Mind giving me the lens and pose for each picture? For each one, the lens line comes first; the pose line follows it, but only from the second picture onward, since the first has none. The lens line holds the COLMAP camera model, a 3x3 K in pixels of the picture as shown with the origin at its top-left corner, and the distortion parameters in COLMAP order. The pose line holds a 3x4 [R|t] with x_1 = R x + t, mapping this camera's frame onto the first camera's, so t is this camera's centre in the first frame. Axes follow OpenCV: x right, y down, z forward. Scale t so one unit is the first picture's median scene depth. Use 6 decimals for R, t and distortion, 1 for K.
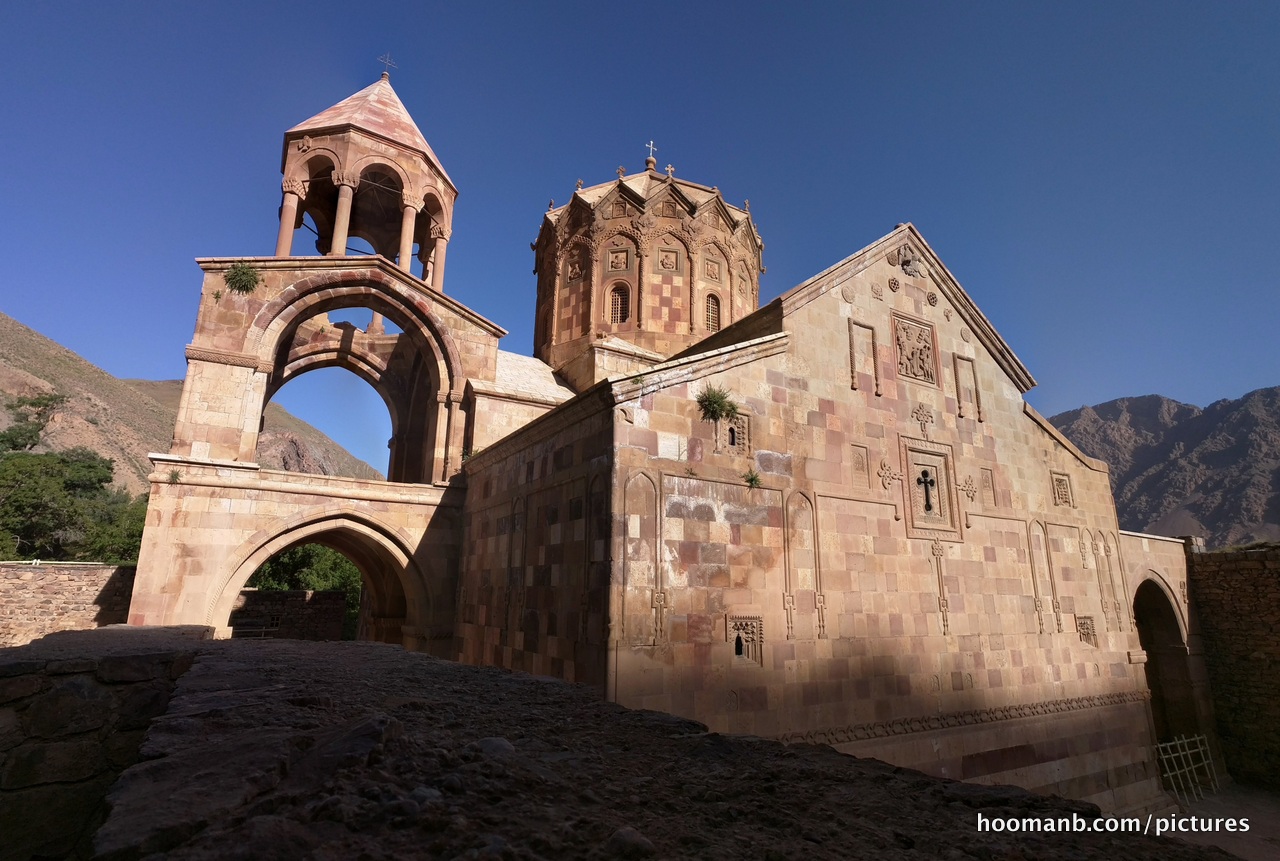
lens RADIAL K [[621.6, 0, 640.0], [0, 621.6, 430.5], [0, 0, 1]] dist [0.022203, -0.000029]
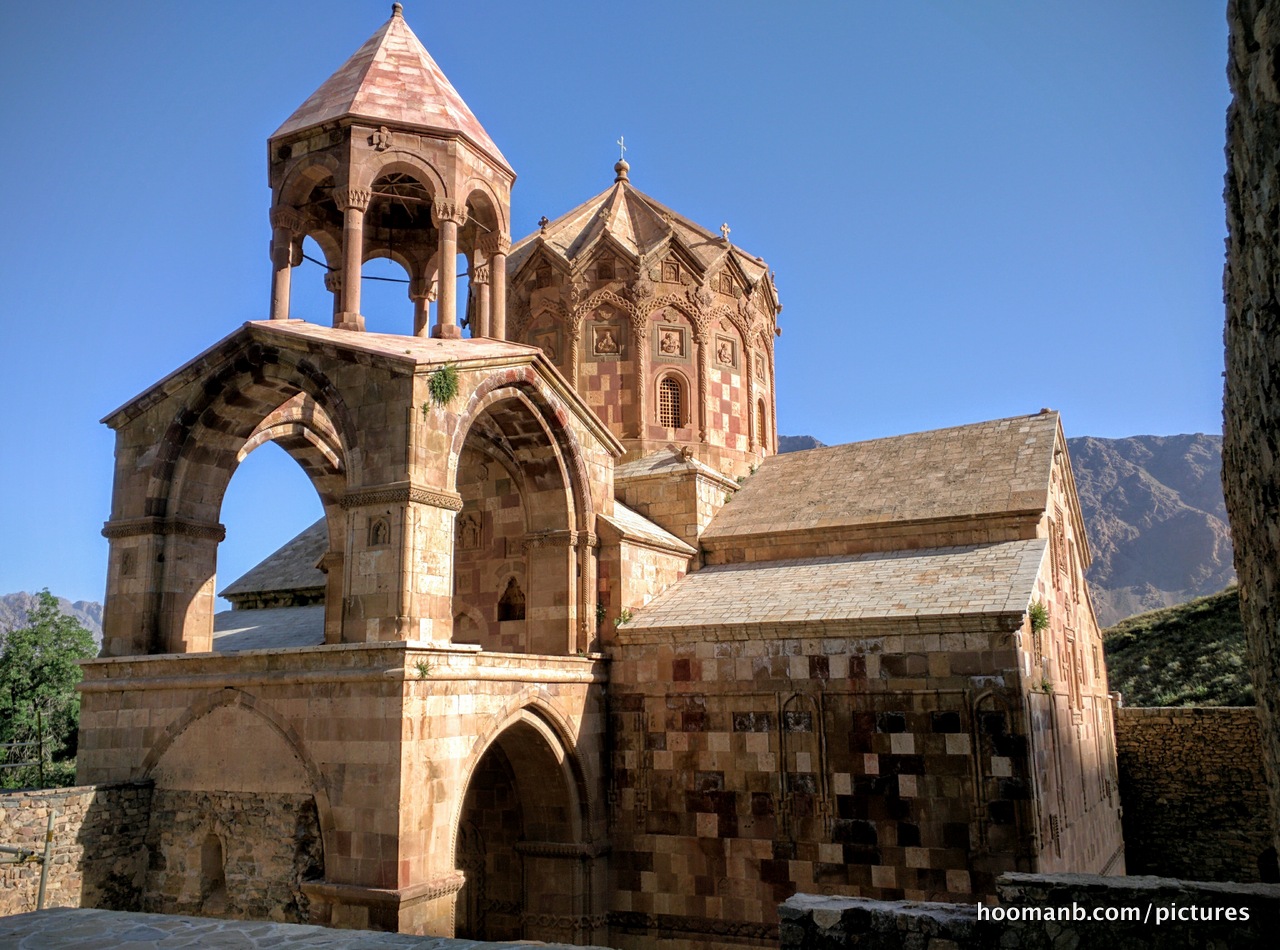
lens RADIAL K [[1070.2, 0, 640.0], [0, 1070.2, 475.0], [0, 0, 1]] dist [0.042448, -0.006087]
pose [[0.859001, 0.086713, 0.504576, -0.793027], [-0.105617, 0.994367, 0.008919, -0.131054], [-0.500961, -0.060953, 0.863321, -0.140055]]
